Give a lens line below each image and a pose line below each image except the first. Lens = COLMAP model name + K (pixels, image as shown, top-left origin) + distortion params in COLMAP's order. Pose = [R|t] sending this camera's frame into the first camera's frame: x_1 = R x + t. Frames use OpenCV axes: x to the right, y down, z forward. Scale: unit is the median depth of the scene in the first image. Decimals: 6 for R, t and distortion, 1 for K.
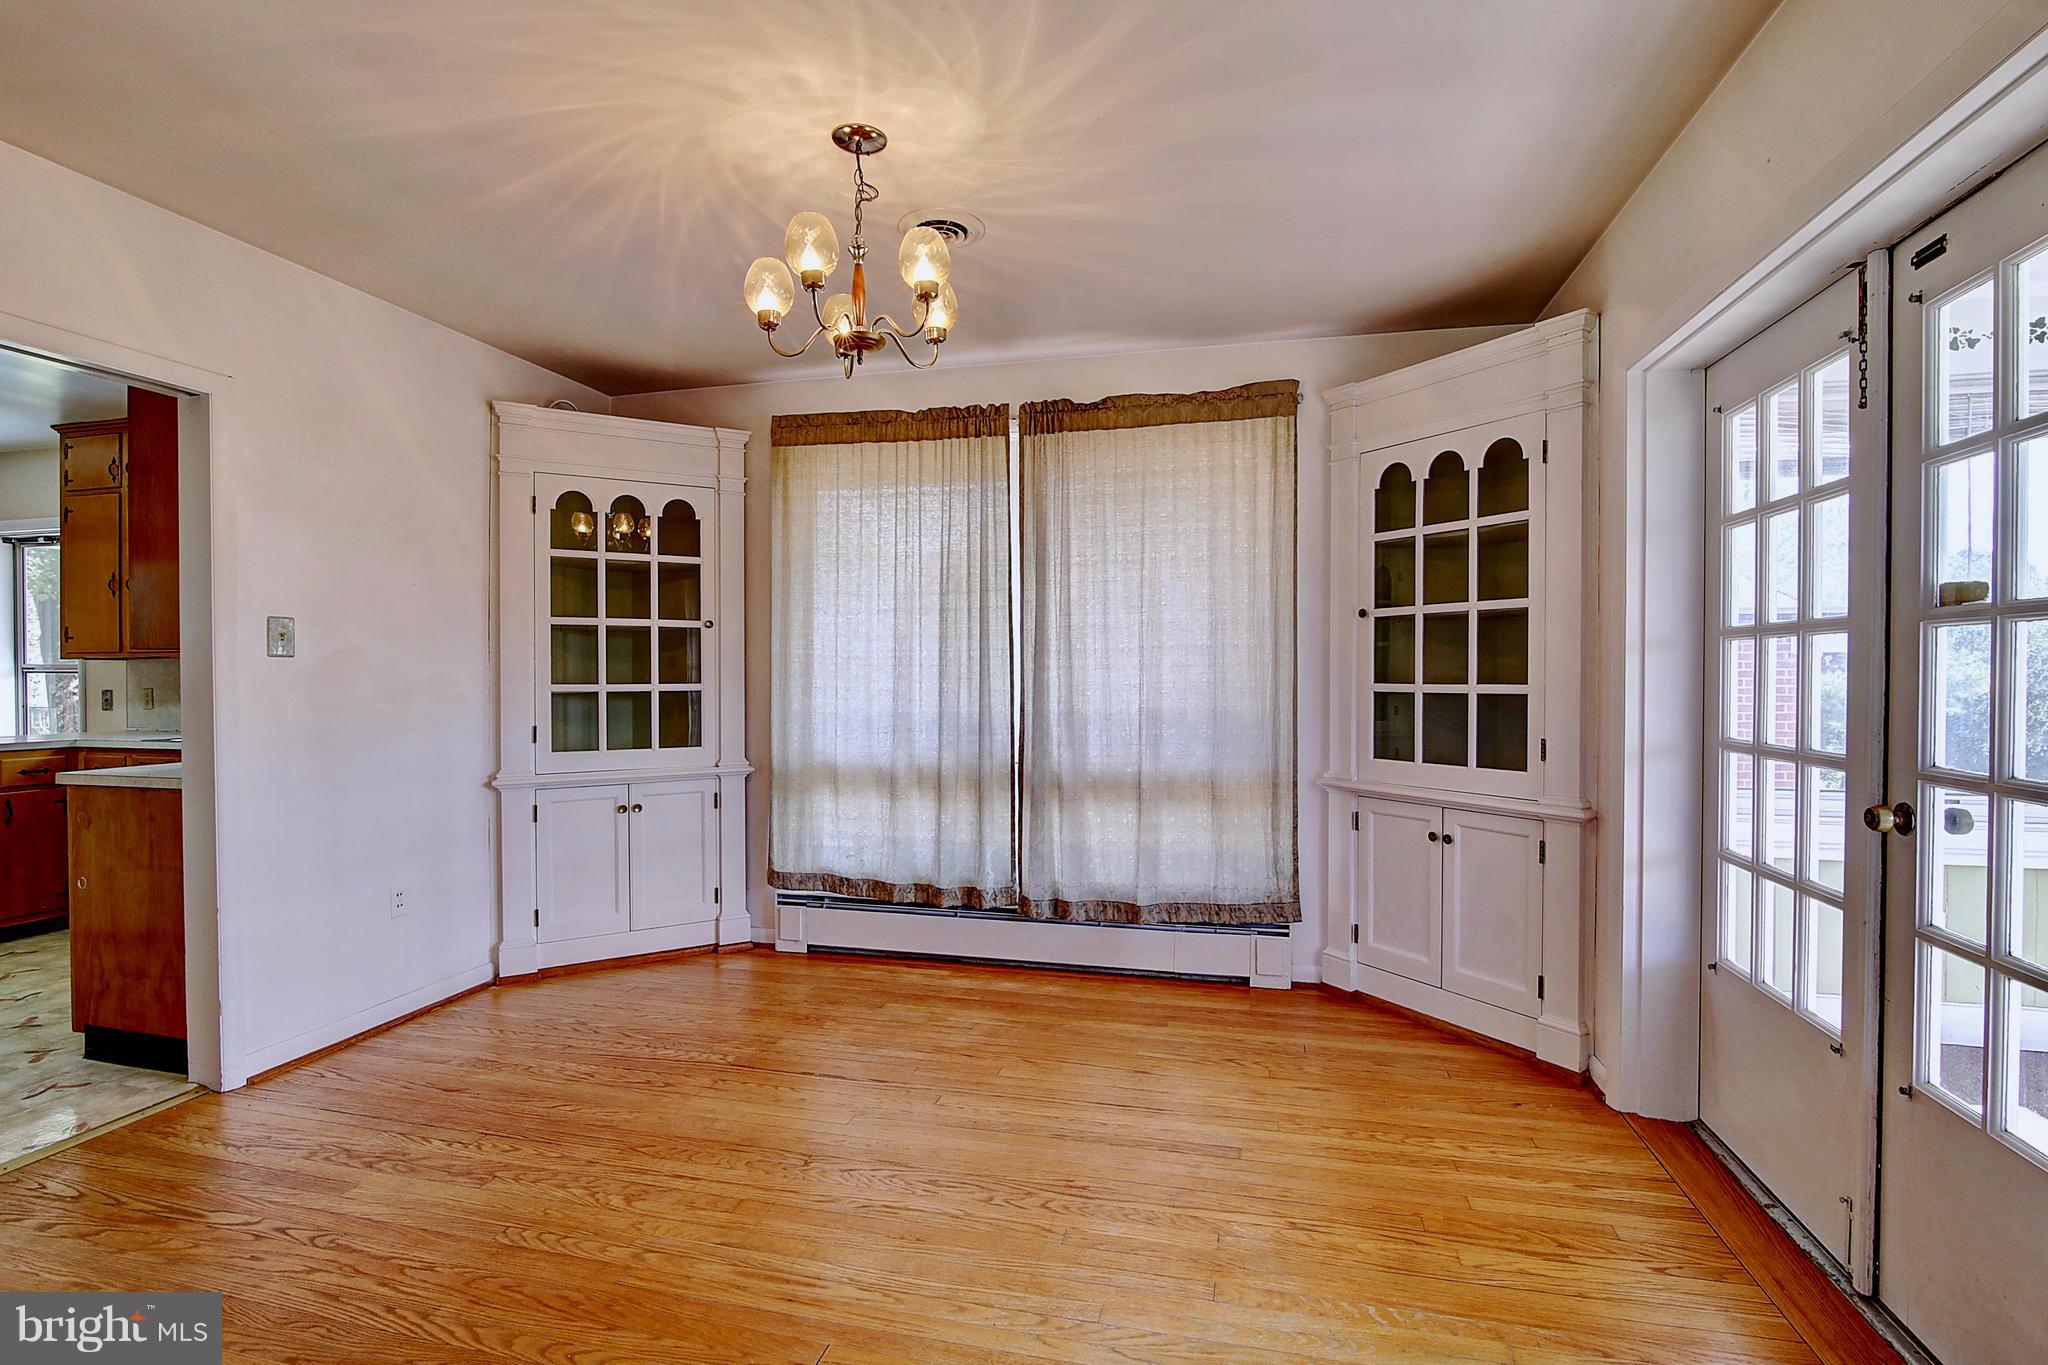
lens RADIAL K [[983.6, 0, 1027.5], [0, 983.6, 679.0], [0, 0, 1]] dist [-0.005275, 0.000234]
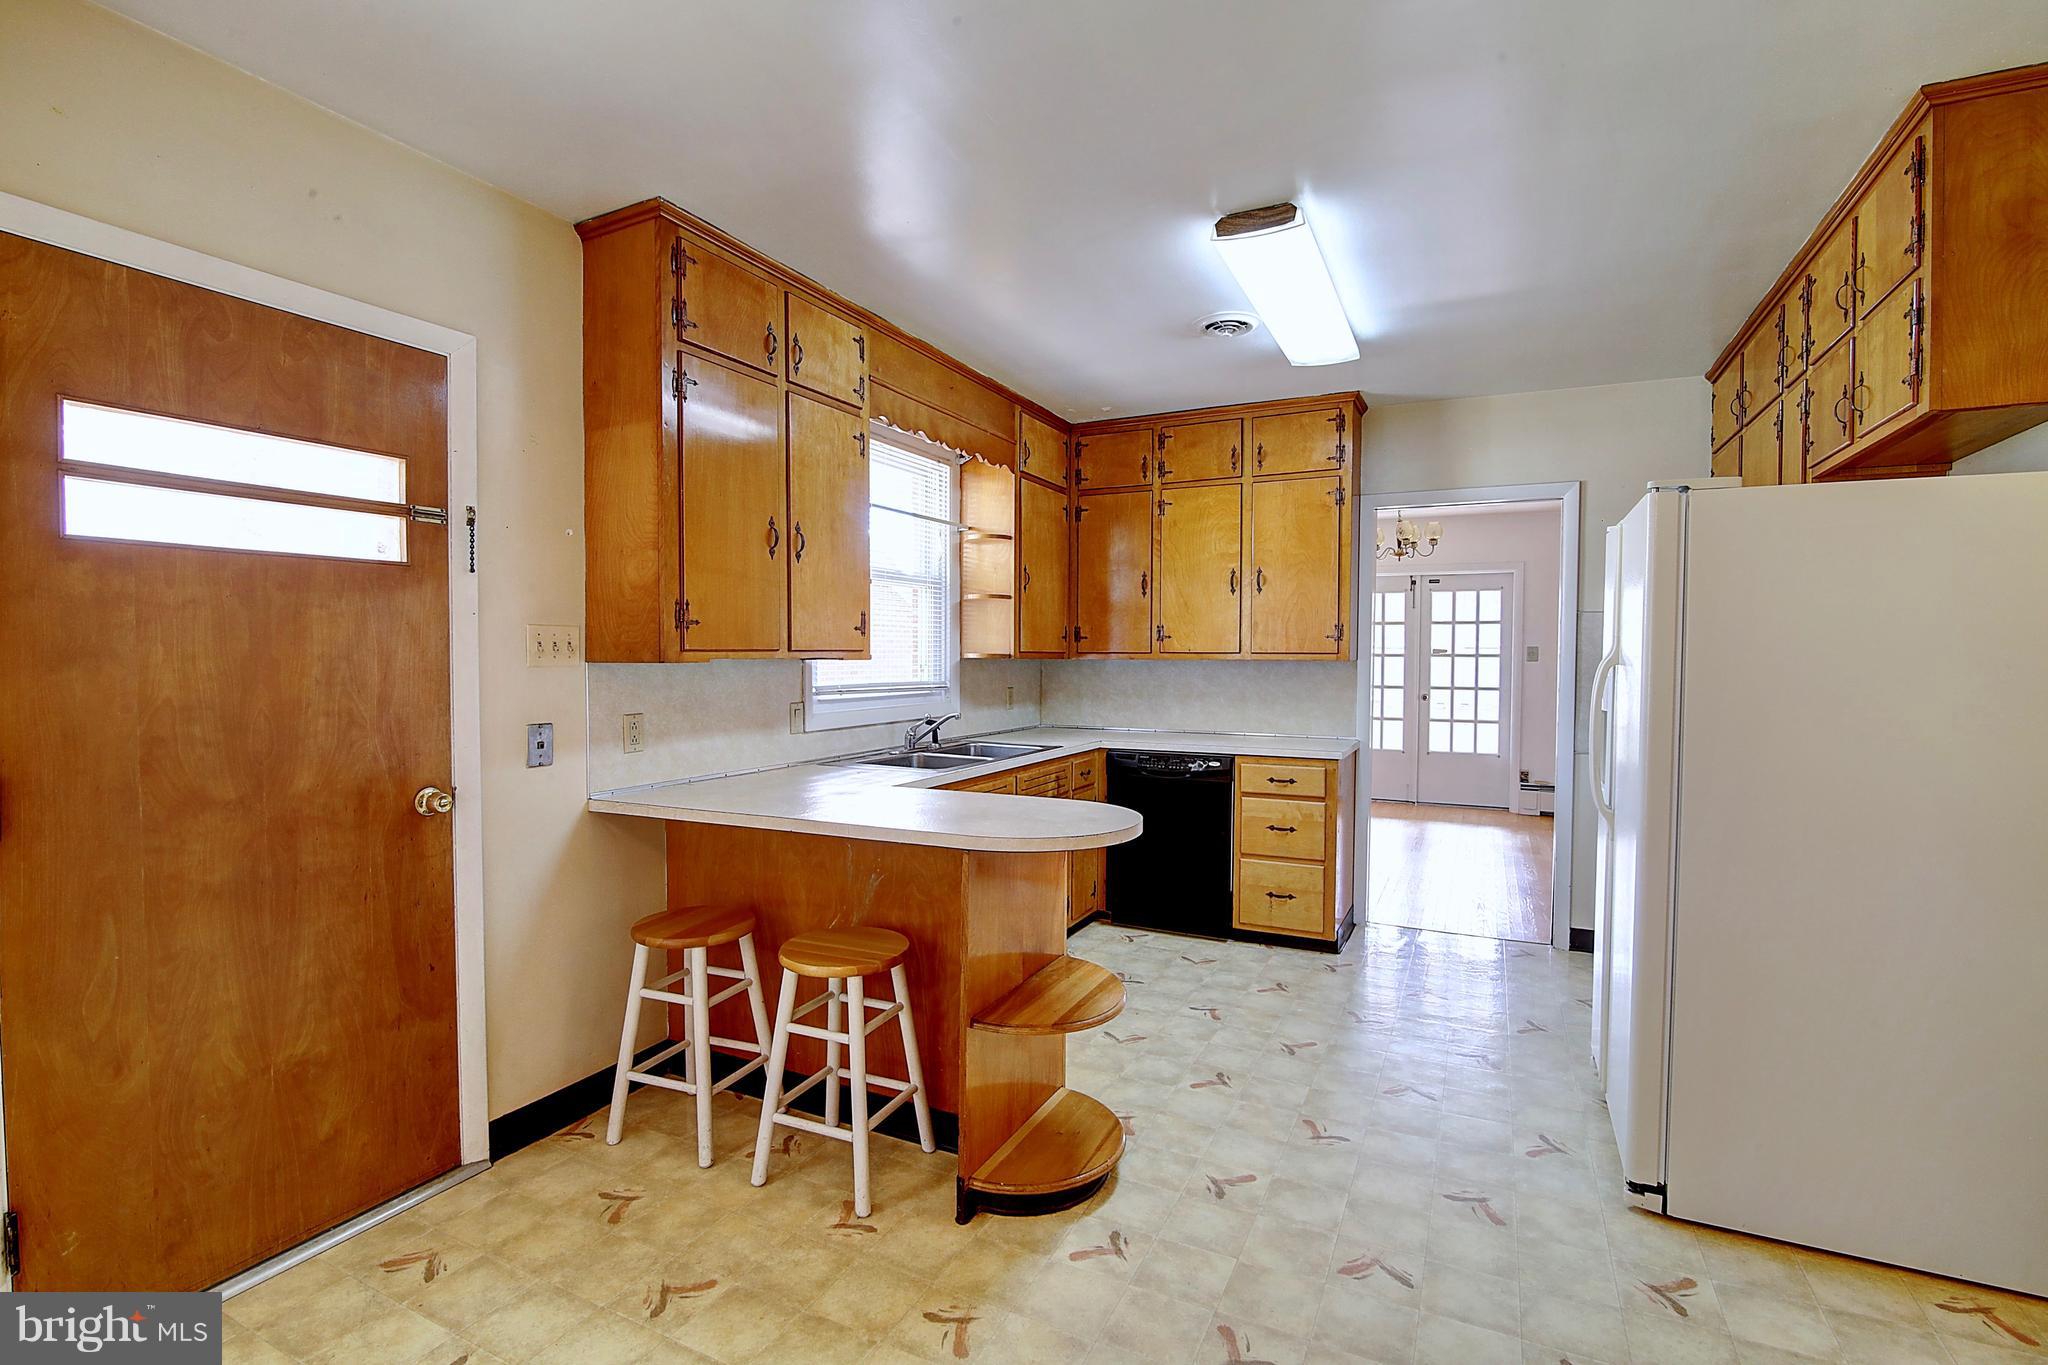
lens RADIAL K [[962.6, 0, 1021.8], [0, 962.6, 678.2], [0, 0, 1]] dist [-0.003538, -0.000036]
pose [[0.216515, -0.023863, 0.975988, -2.154469], [0.002705, 0.999712, 0.023843, -0.035460], [-0.976276, -0.002522, 0.216517, 0.996435]]
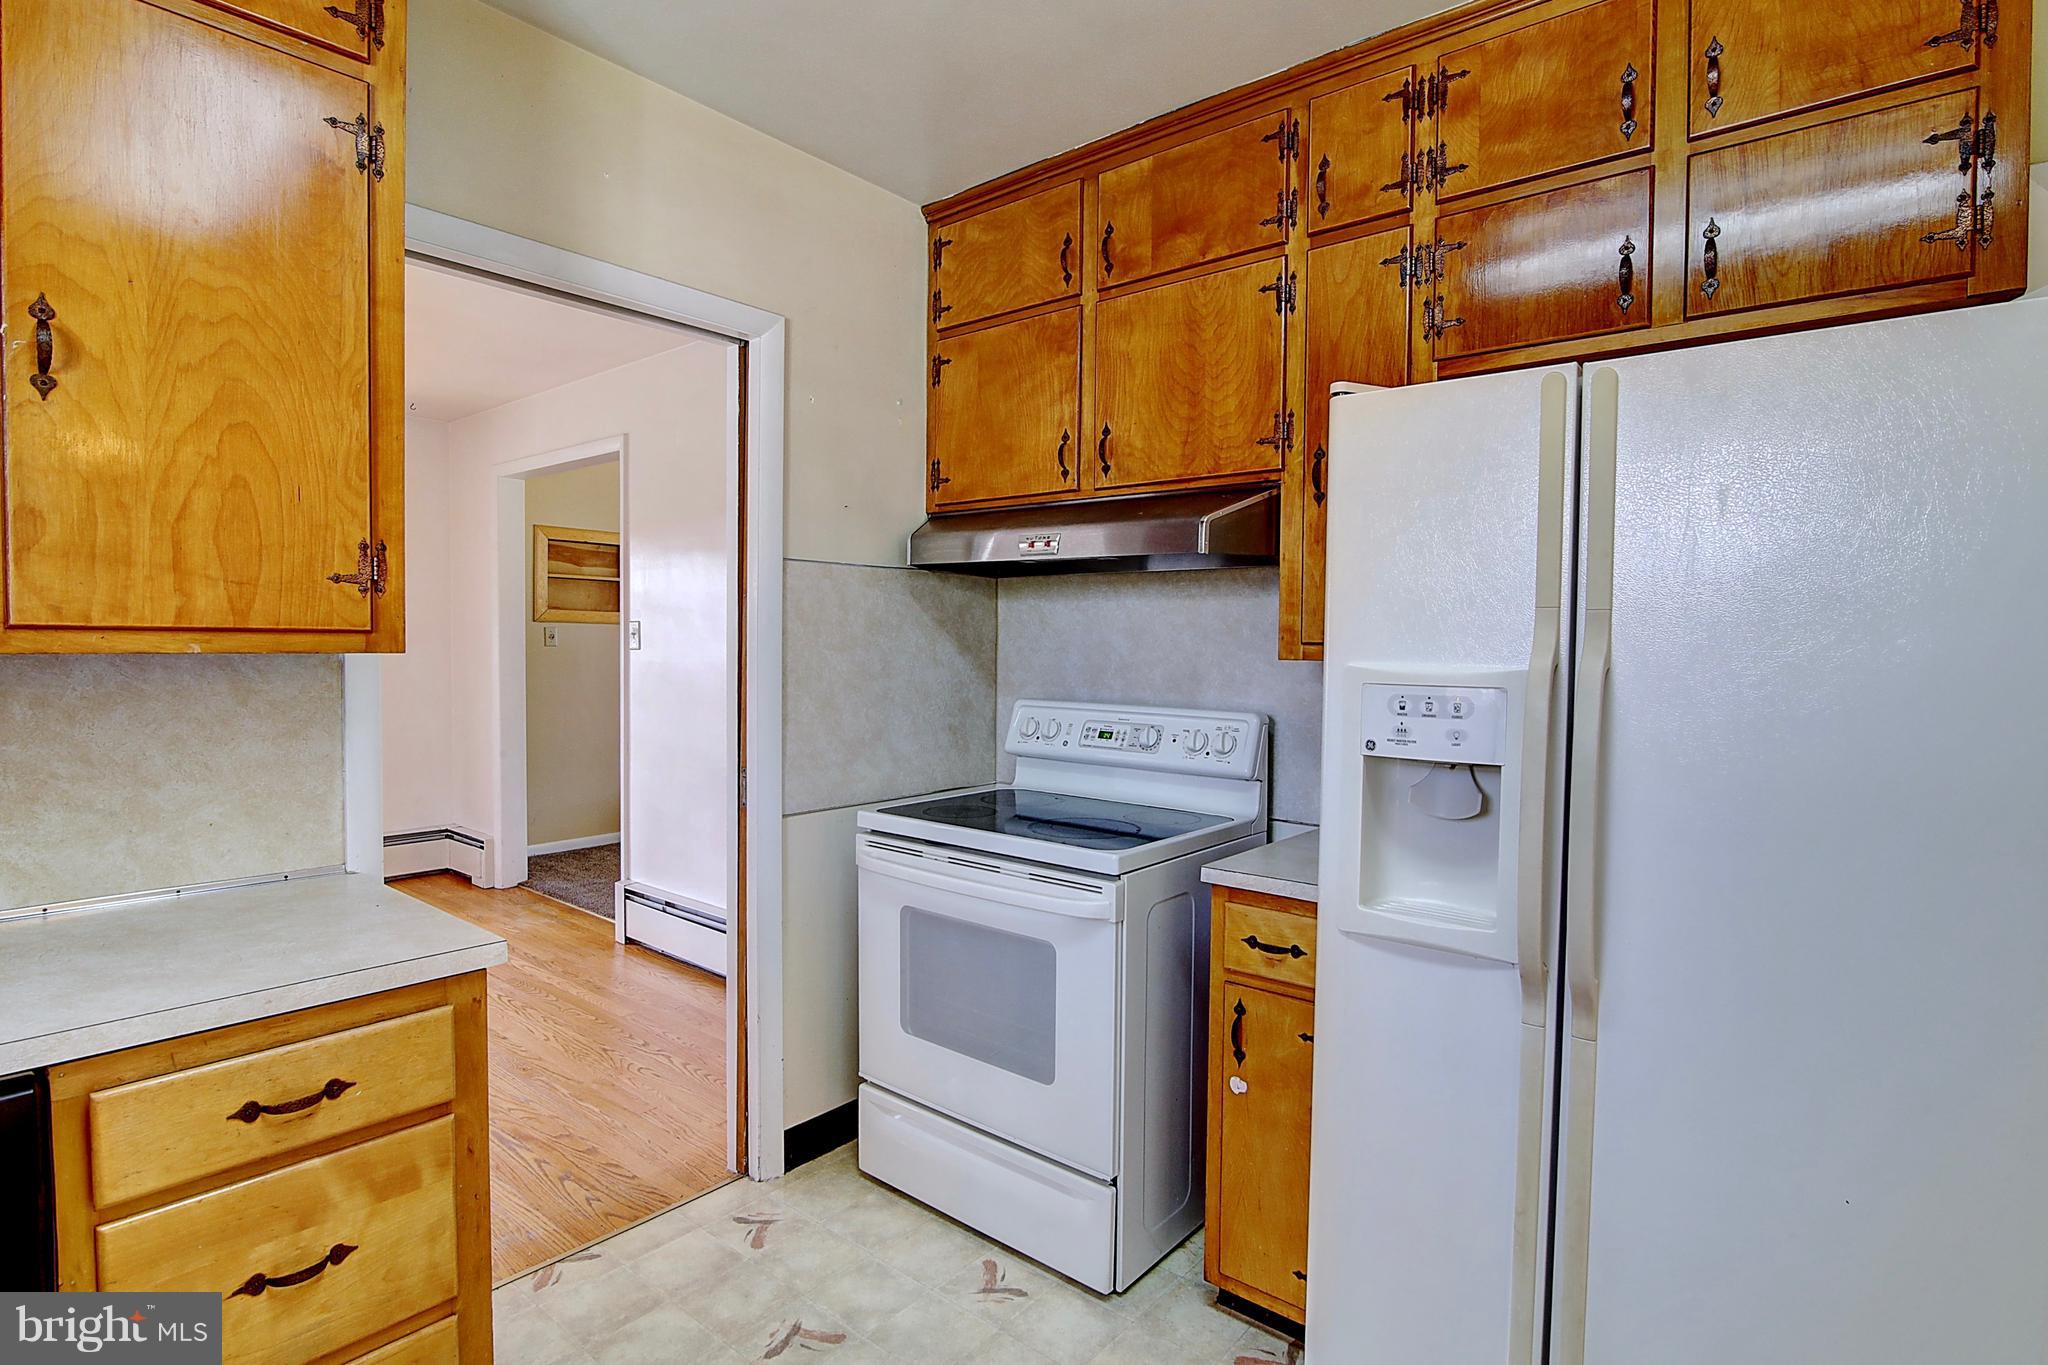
lens RADIAL K [[1009.1, 0, 1024.0], [0, 1009.1, 682.5], [0, 0, 1]] dist [-0.001796, -0.000262]
pose [[-0.898548, -0.027769, 0.437995, -1.242820], [-0.008059, 0.998872, 0.046795, -0.037930], [-0.438801, 0.038517, -0.897759, 1.138427]]
